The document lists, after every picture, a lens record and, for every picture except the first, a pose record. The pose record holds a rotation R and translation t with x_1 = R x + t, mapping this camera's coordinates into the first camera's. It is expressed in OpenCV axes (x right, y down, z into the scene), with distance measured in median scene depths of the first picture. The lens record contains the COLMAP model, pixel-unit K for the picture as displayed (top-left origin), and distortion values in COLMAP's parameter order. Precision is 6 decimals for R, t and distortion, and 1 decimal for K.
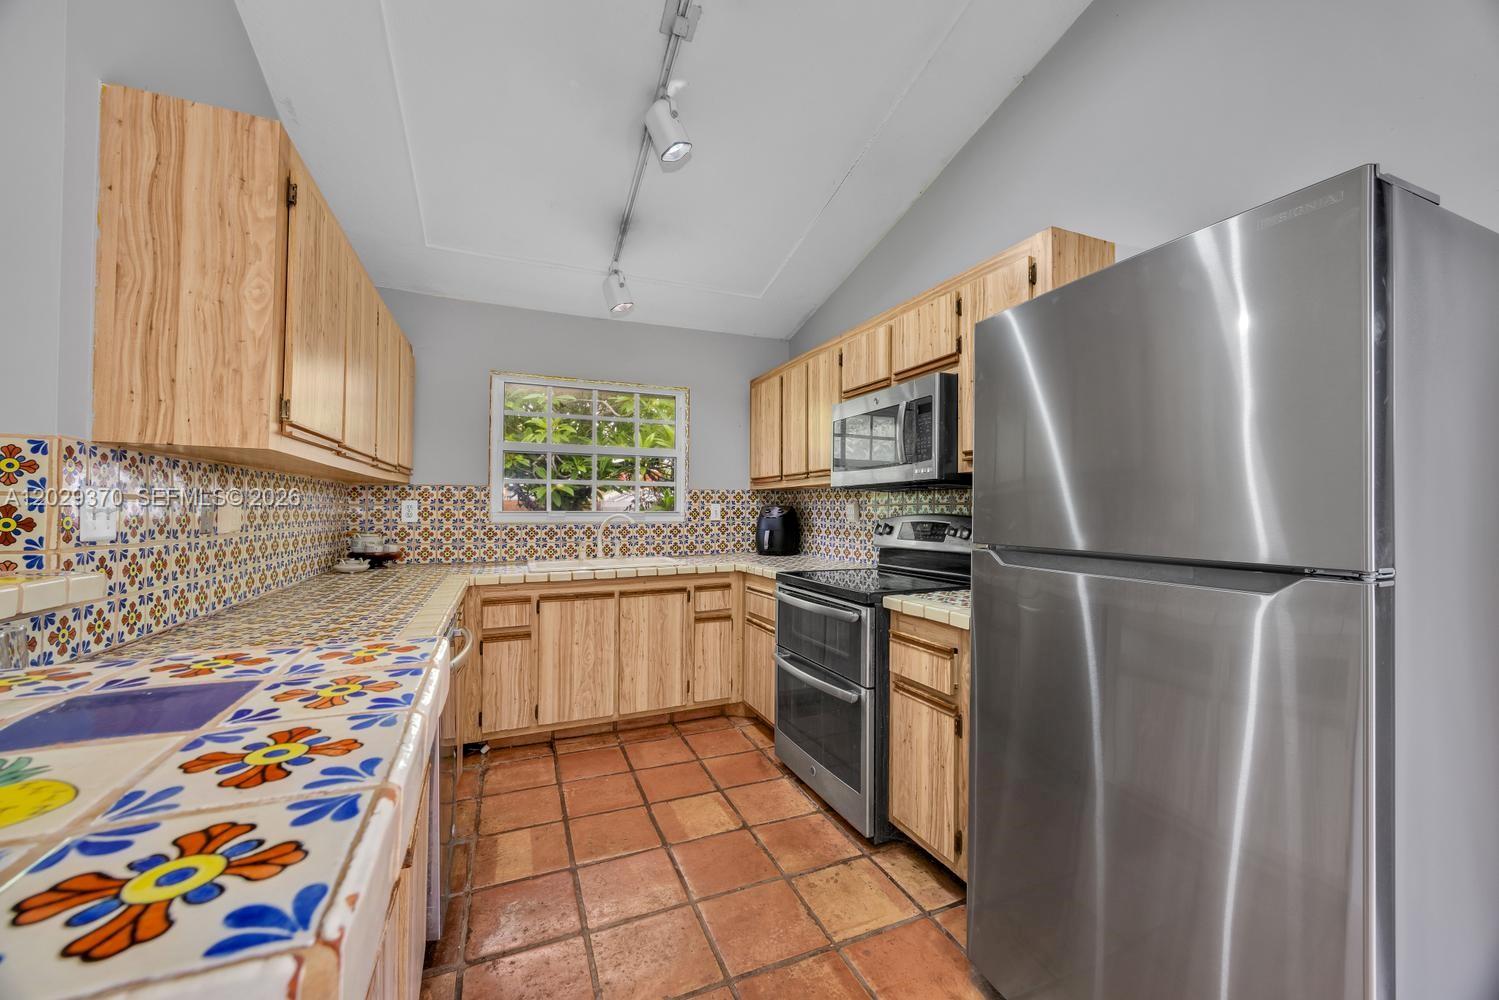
lens RADIAL K [[521.7, 0, 781.3], [0, 521.7, 505.8], [0, 0, 1]] dist [0.000396, -0.000062]
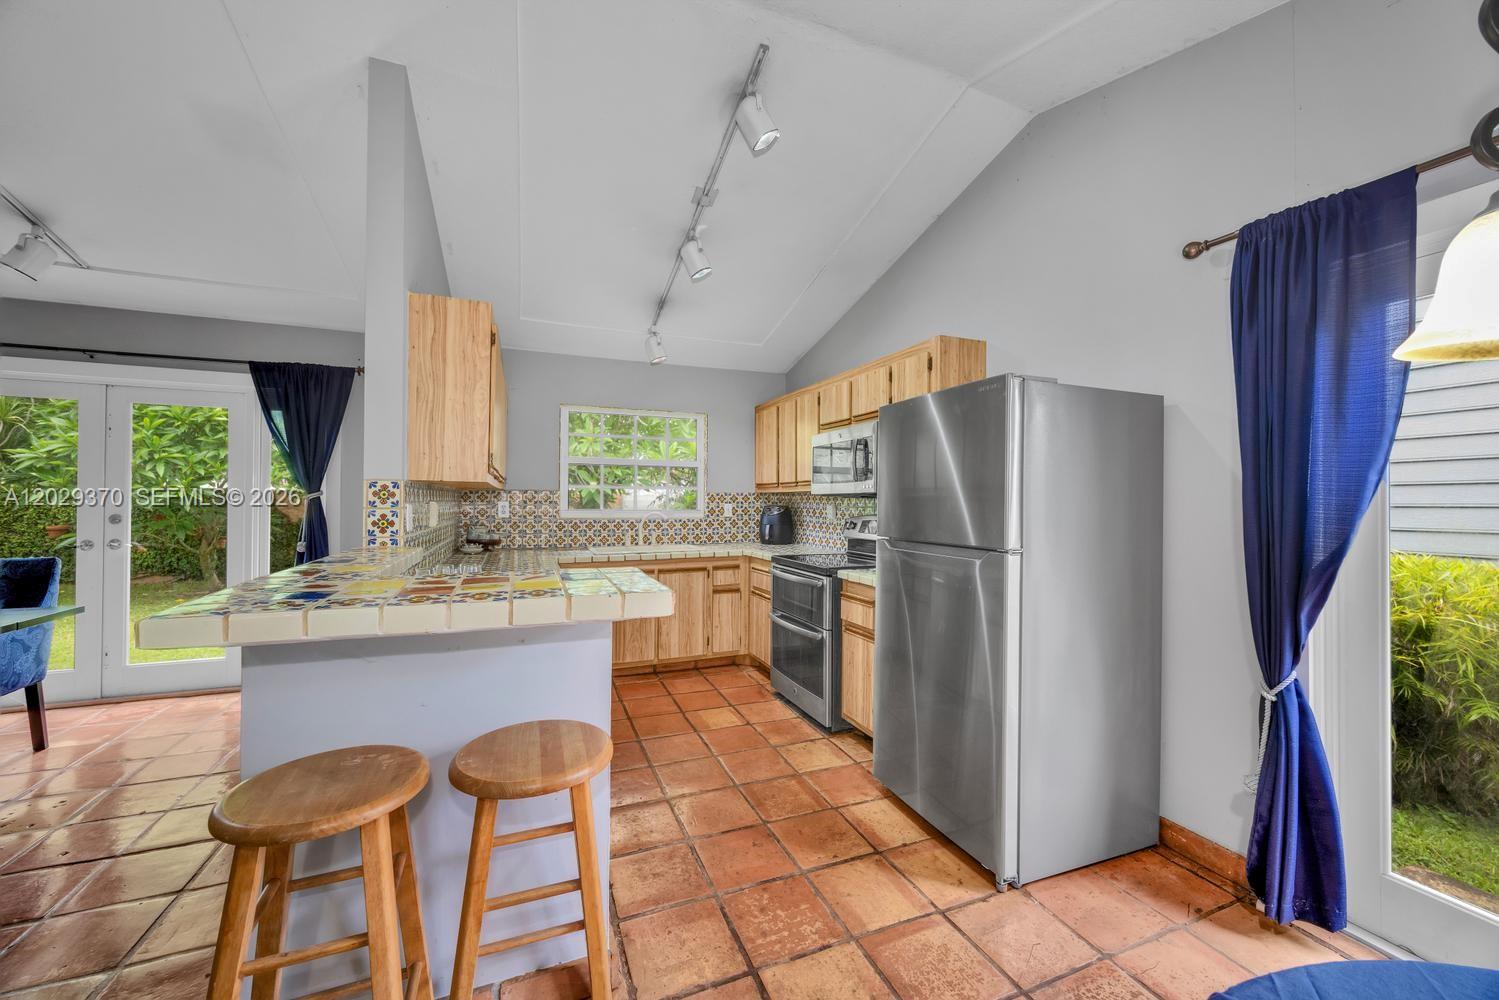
lens RADIAL K [[567.5, 0, 744.0], [0, 567.5, 503.7], [0, 0, 1]] dist [0.000782, 0.000036]
pose [[0.995350, 0.000531, -0.096326, 0.059803], [0.001172, 0.999844, 0.017624, -0.035962], [0.096320, -0.017655, 0.995194, -0.484508]]
